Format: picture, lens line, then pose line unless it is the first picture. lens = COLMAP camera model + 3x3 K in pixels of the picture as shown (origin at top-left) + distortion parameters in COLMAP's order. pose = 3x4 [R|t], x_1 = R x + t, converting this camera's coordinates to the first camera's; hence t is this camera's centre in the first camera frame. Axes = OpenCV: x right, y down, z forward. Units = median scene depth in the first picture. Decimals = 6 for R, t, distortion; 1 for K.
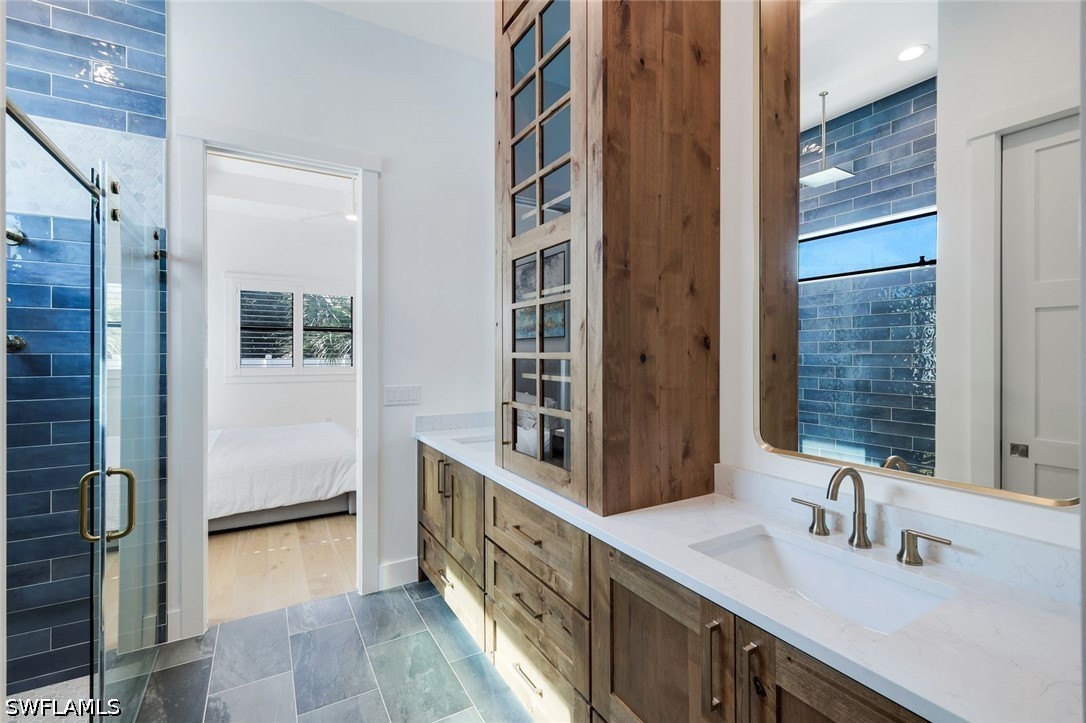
lens RADIAL K [[479.7, 0, 543.9], [0, 479.7, 352.5], [0, 0, 1]] dist [0.018075, 0.000087]
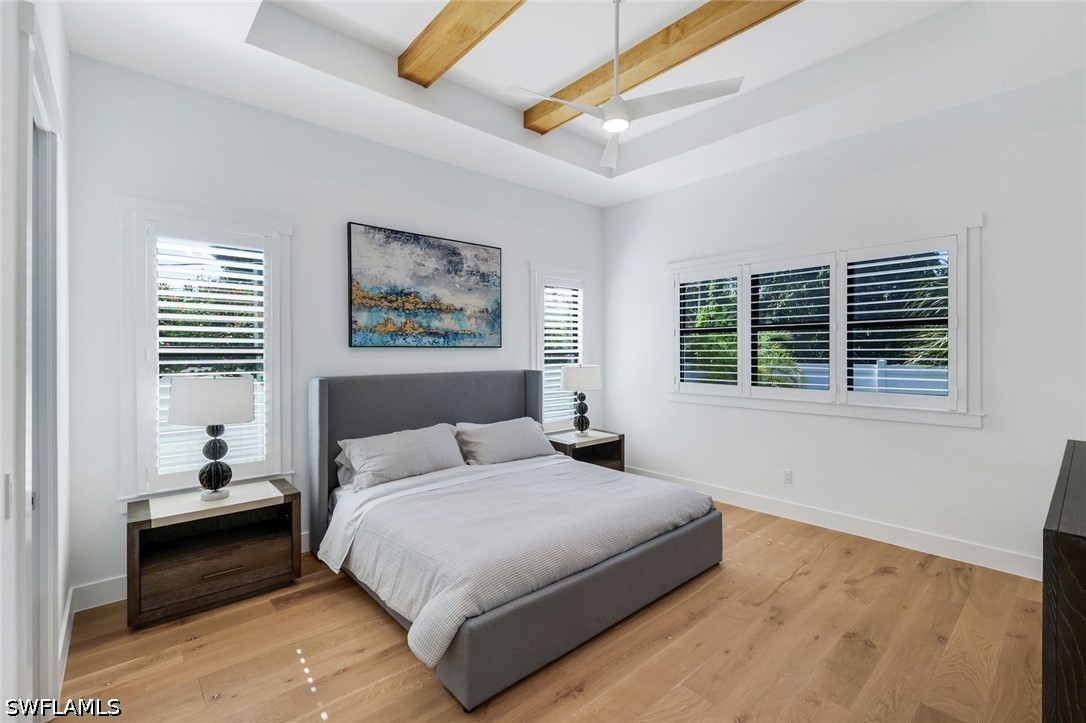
lens RADIAL K [[479.7, 0, 542.5], [0, 479.7, 353.8], [0, 0, 1]] dist [0.018075, 0.000087]
pose [[0.182522, 0.010602, -0.983145, 0.065941], [0.003119, 0.999931, 0.011362, -0.016600], [0.983197, -0.005140, 0.182476, 0.428552]]
